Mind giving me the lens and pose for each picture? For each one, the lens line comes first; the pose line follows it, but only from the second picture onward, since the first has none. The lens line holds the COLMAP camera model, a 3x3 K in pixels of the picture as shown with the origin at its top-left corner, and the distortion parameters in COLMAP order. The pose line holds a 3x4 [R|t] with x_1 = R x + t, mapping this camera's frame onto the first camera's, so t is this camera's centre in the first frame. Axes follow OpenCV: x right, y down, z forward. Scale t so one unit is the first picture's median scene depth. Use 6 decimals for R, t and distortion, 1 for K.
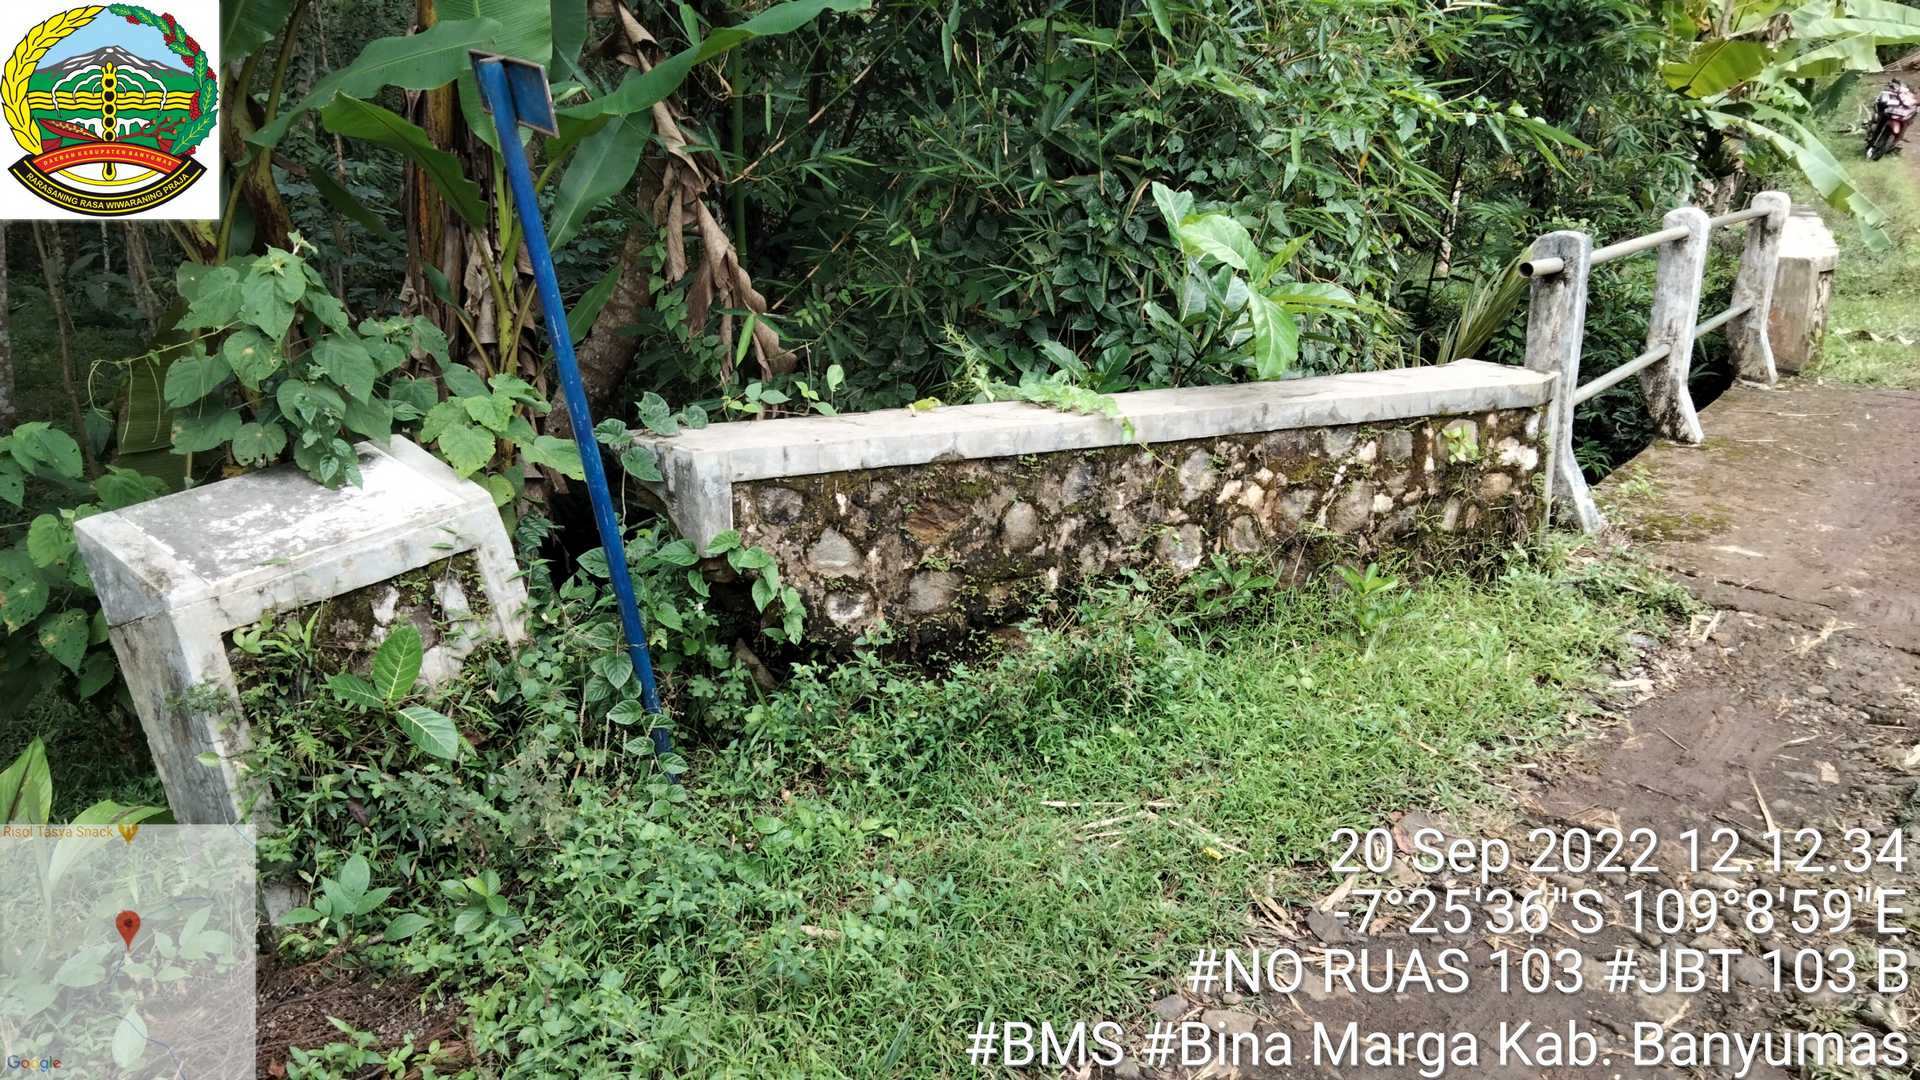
lens RADIAL K [[1426.3, 0, 937.1], [0, 1426.3, 540.9], [0, 0, 1]] dist [0.050199, -0.030797]
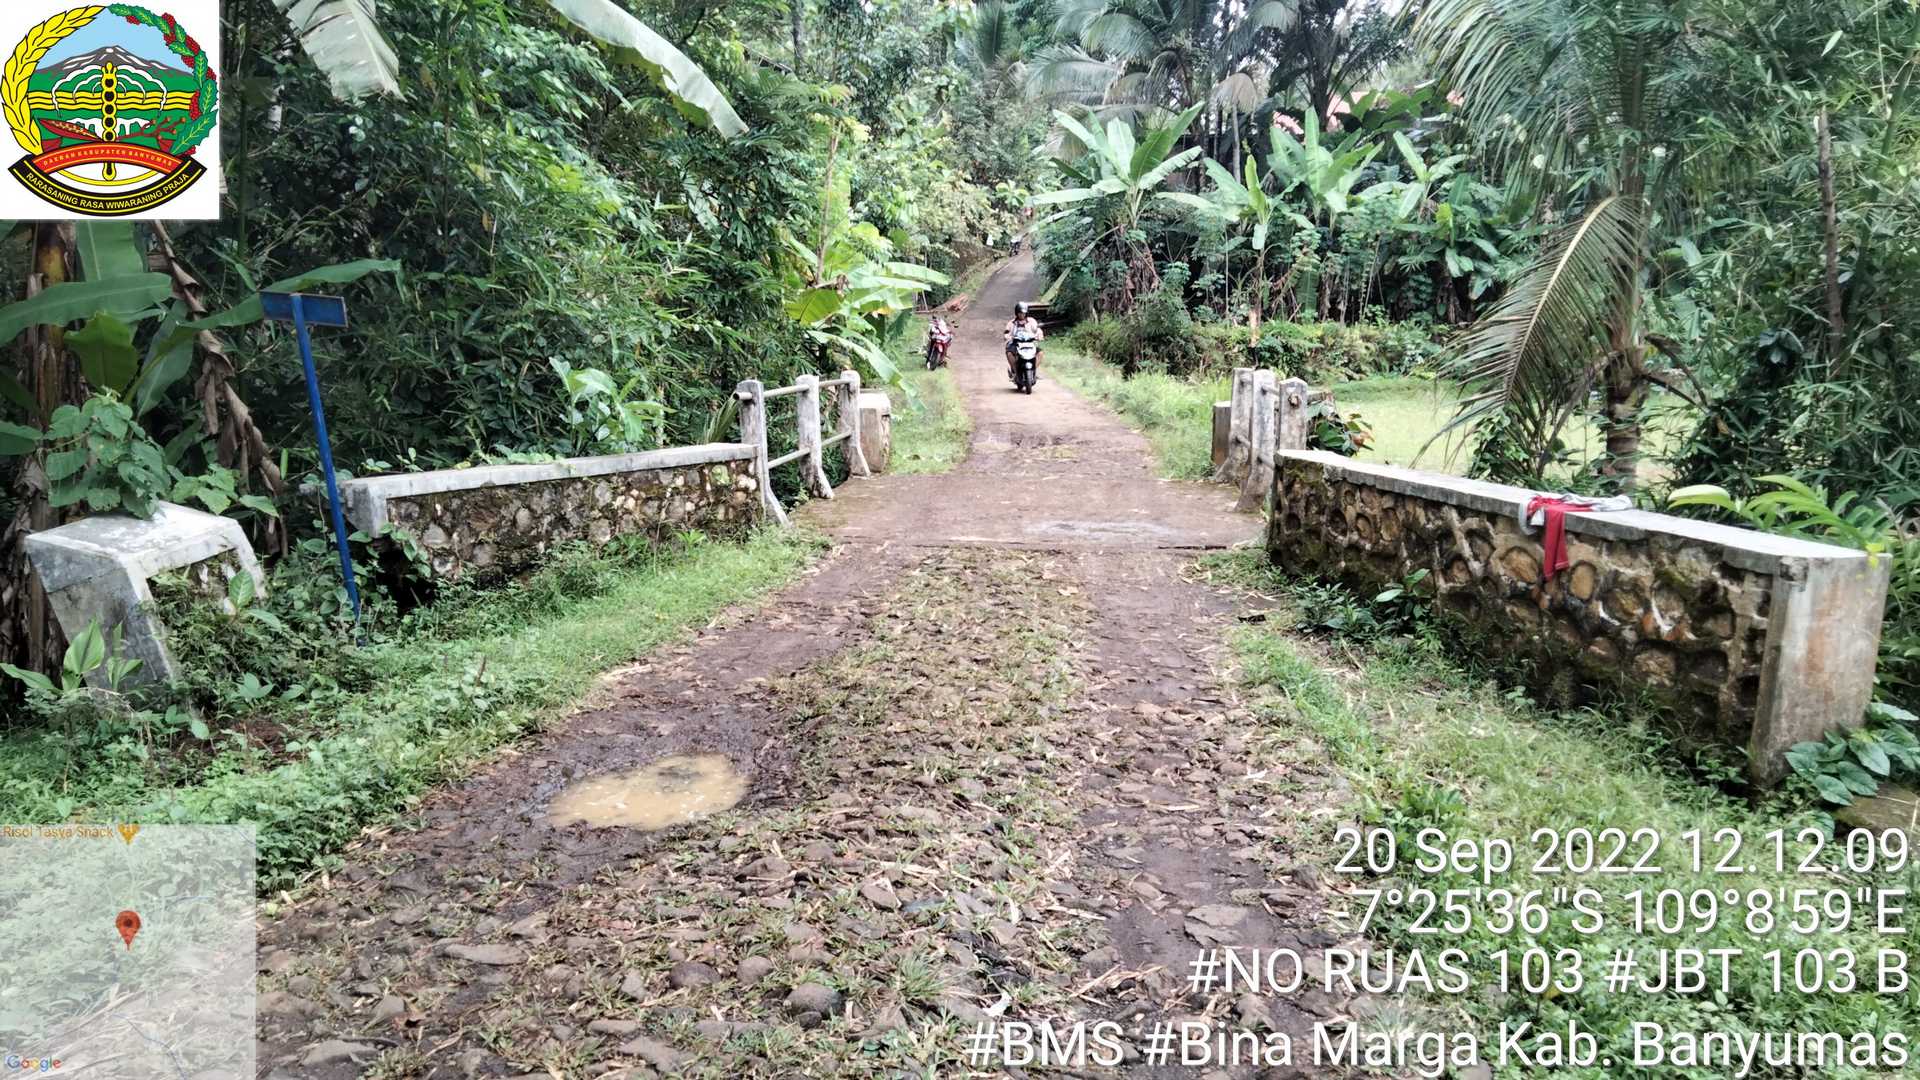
lens RADIAL K [[1426.3, 0, 937.1], [0, 1426.3, 540.9], [0, 0, 1]] dist [0.050199, -0.030797]
pose [[0.854814, -0.088171, 0.511389, -0.440908], [0.167016, 0.979771, -0.110249, 0.311819], [-0.491323, 0.179653, 0.852248, -0.911546]]
